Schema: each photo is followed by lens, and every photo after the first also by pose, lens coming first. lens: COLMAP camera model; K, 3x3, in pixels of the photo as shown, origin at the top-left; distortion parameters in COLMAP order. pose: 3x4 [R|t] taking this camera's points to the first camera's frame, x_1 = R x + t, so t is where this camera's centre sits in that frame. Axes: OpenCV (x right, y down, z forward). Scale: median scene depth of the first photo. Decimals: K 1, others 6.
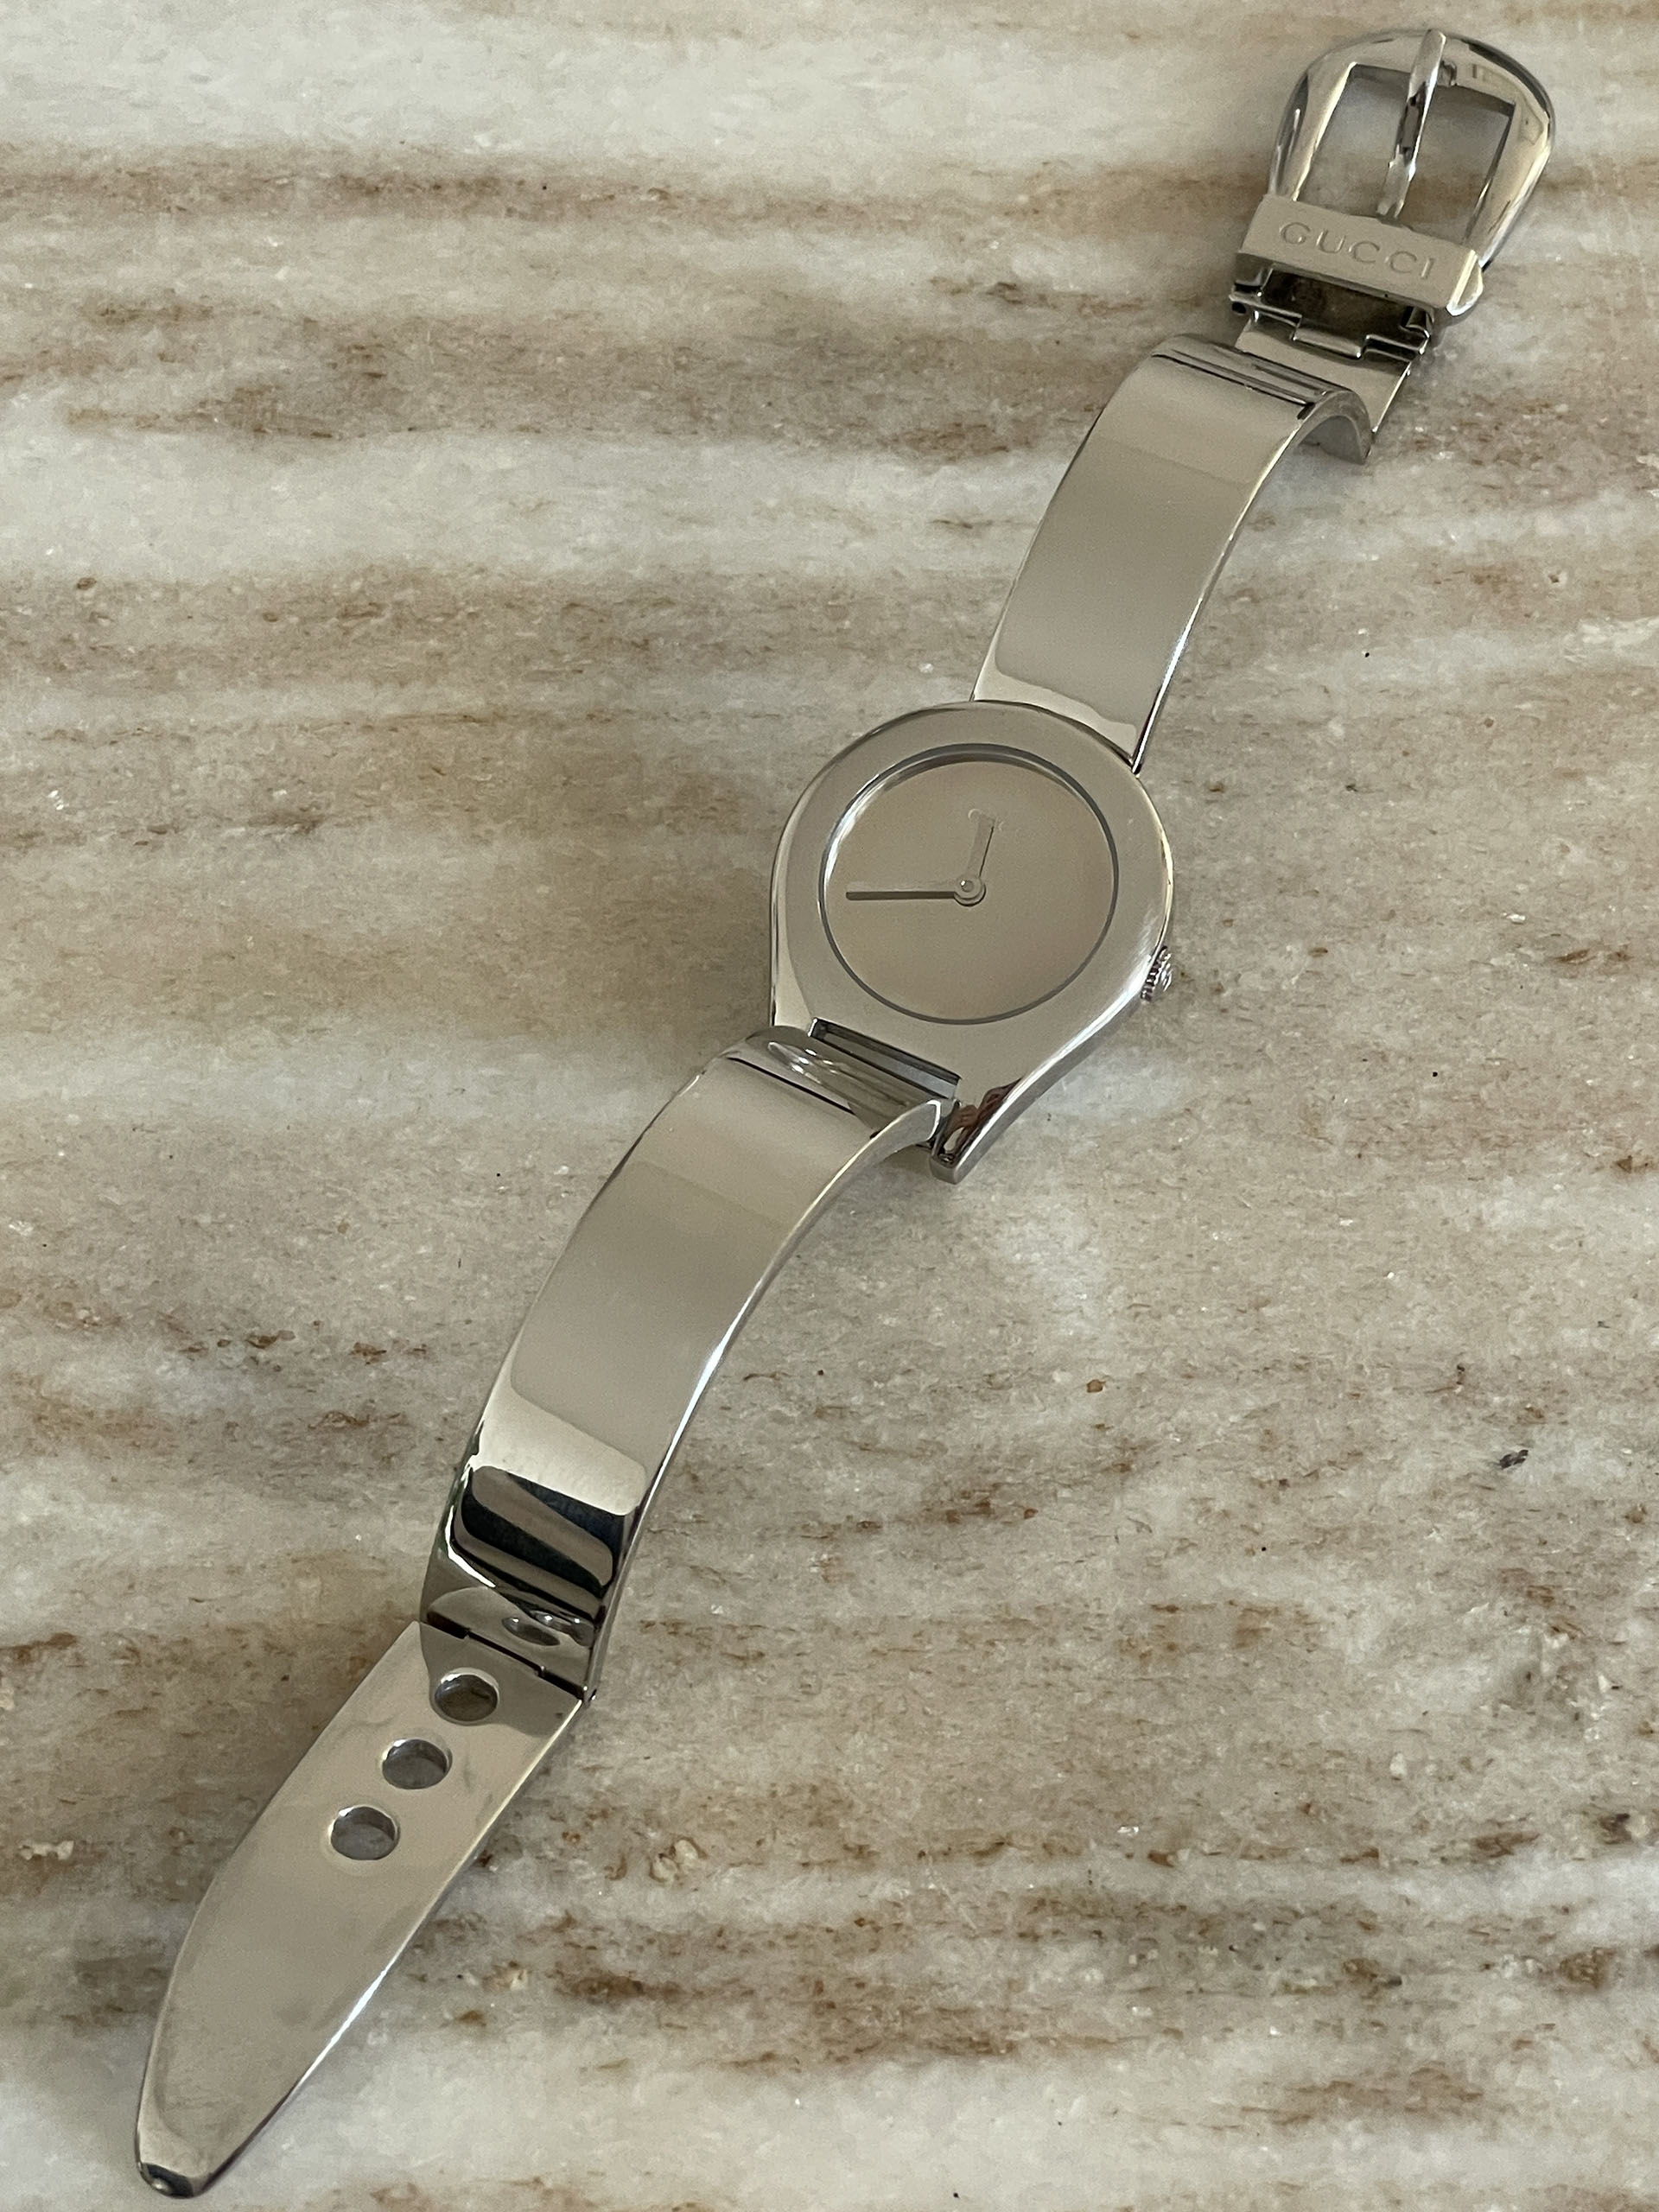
lens RADIAL K [[5285.0, 0, 829.5], [0, 5285.0, 1106.0], [0, 0, 1]] dist [-0.062065, 1.154917]
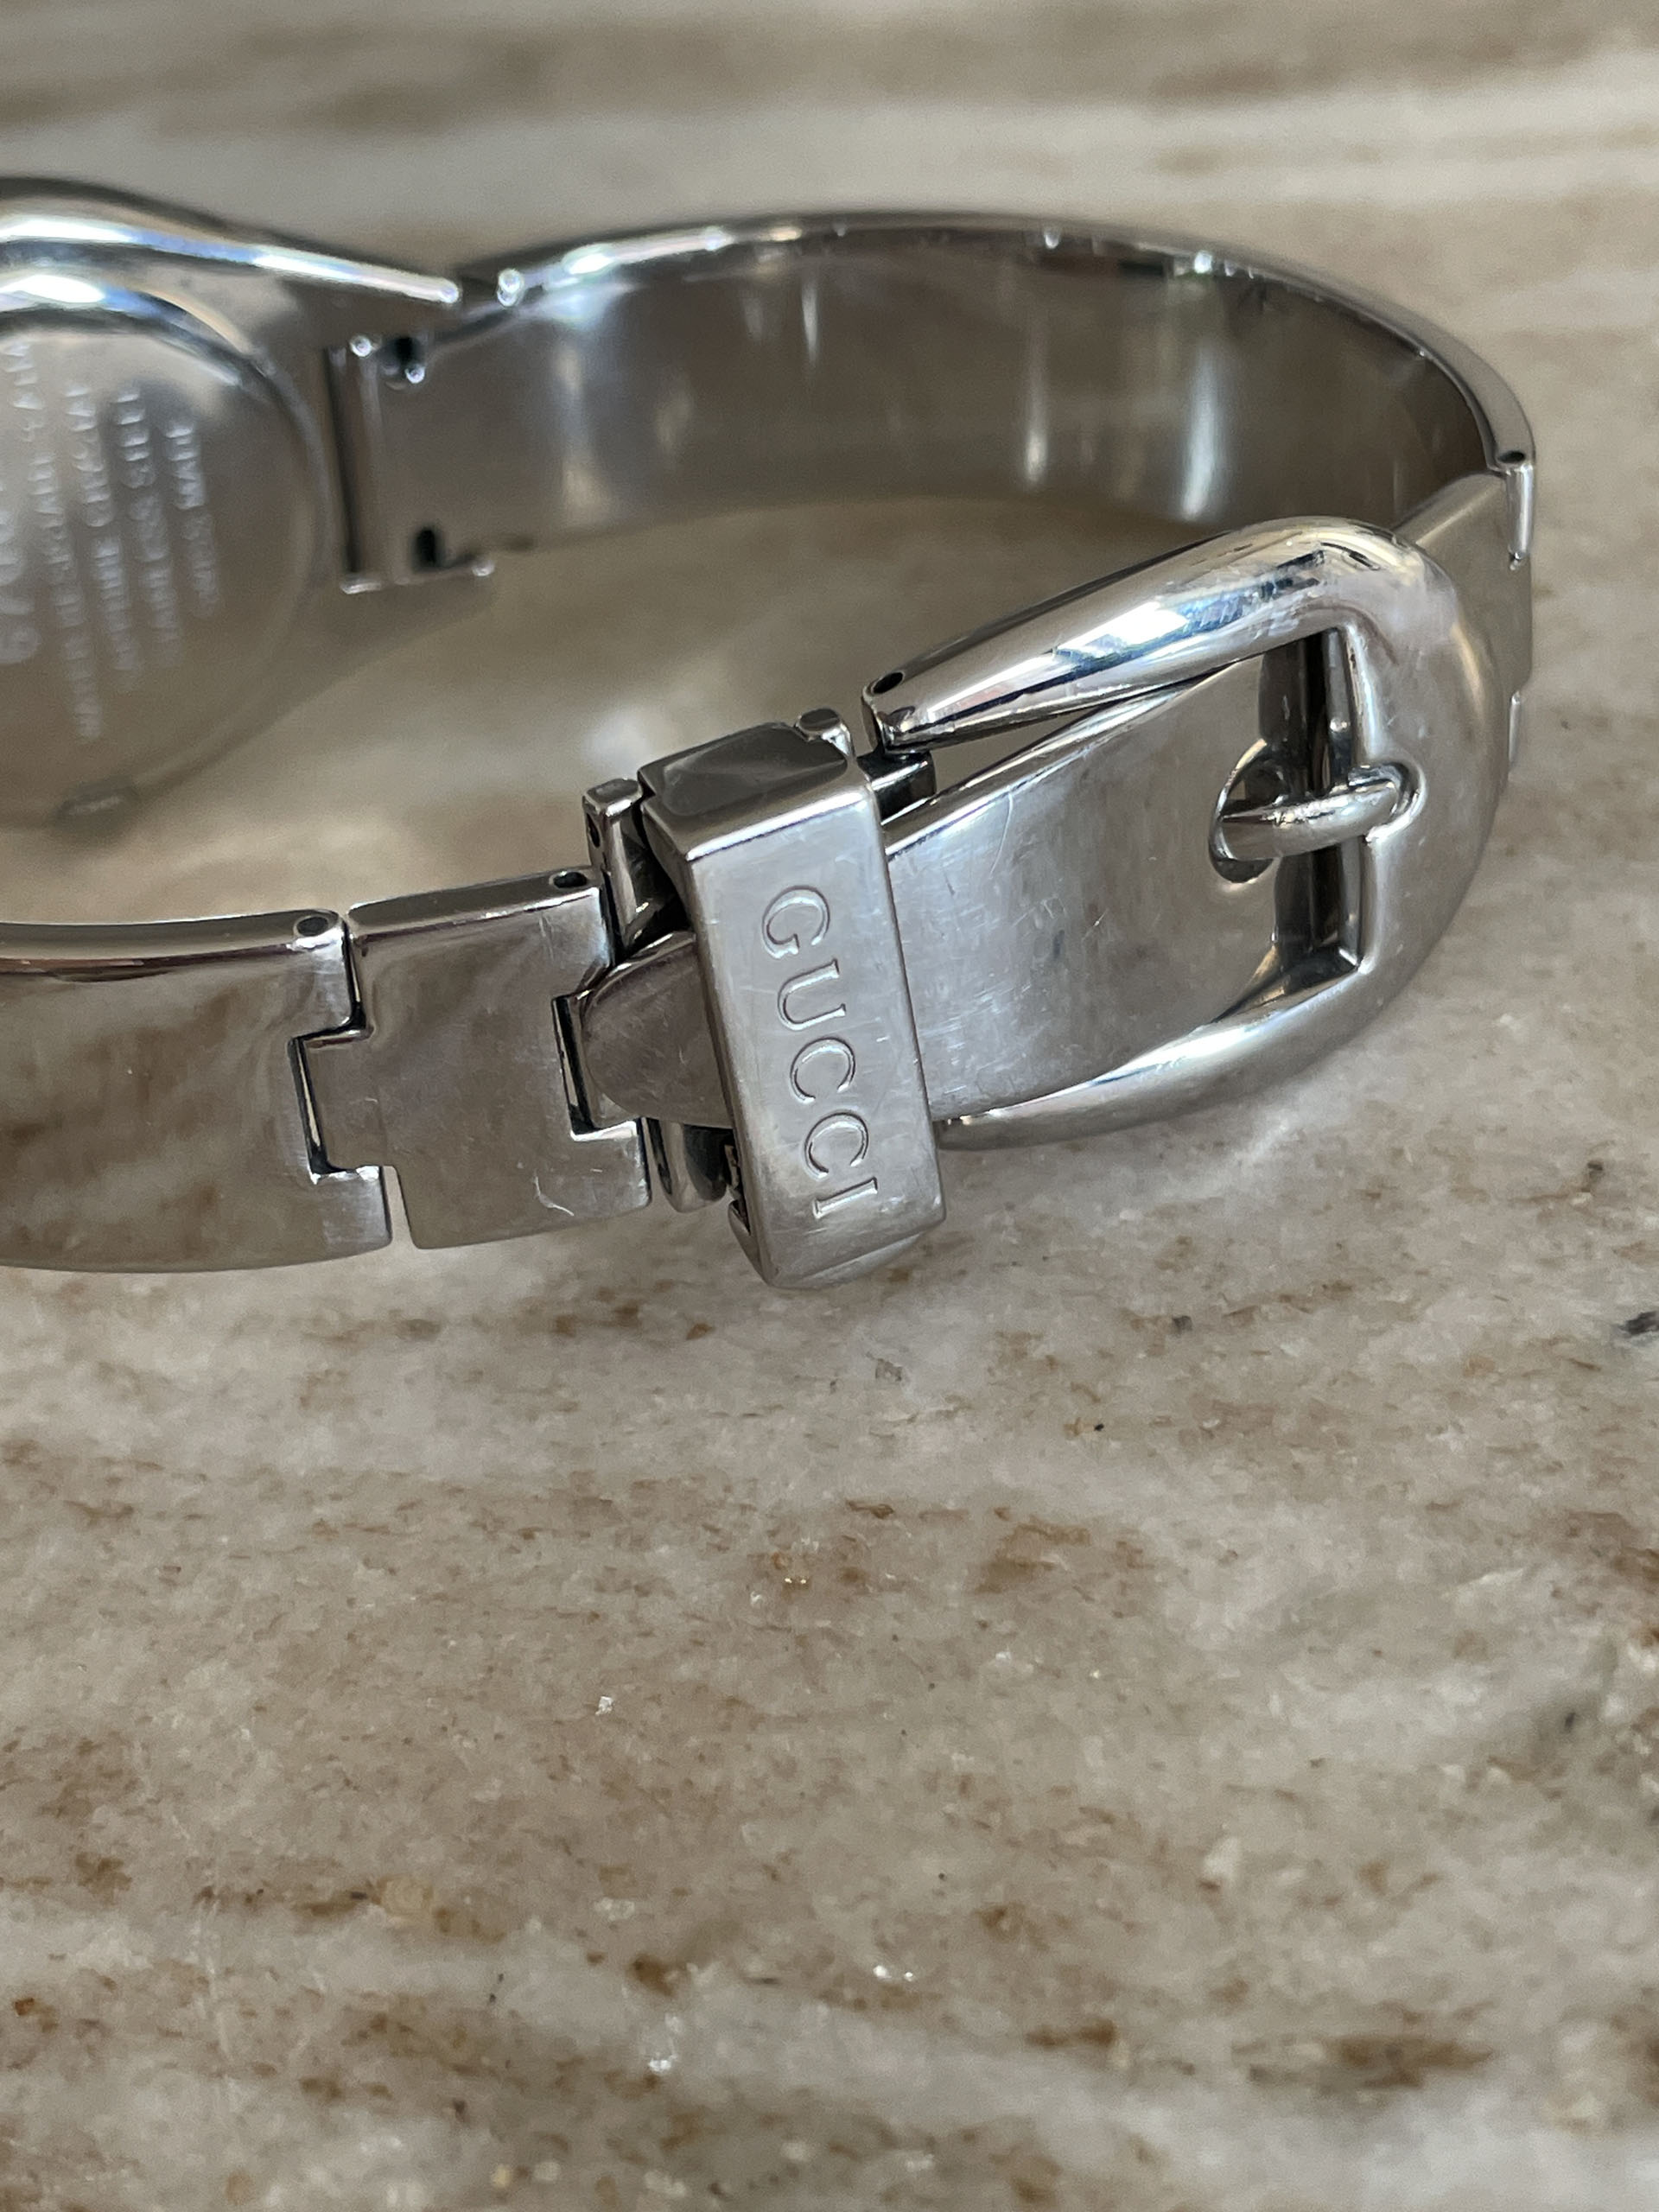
lens RADIAL K [[3430.1, 0, 829.5], [0, 3430.1, 1106.0], [0, 0, 1]] dist [0.171670, -0.744702]
pose [[0.932412, 0.058033, -0.356707, 0.173651], [-0.135198, 0.971367, -0.195366, 0.122013], [0.335156, 0.230387, 0.913560, 0.691633]]
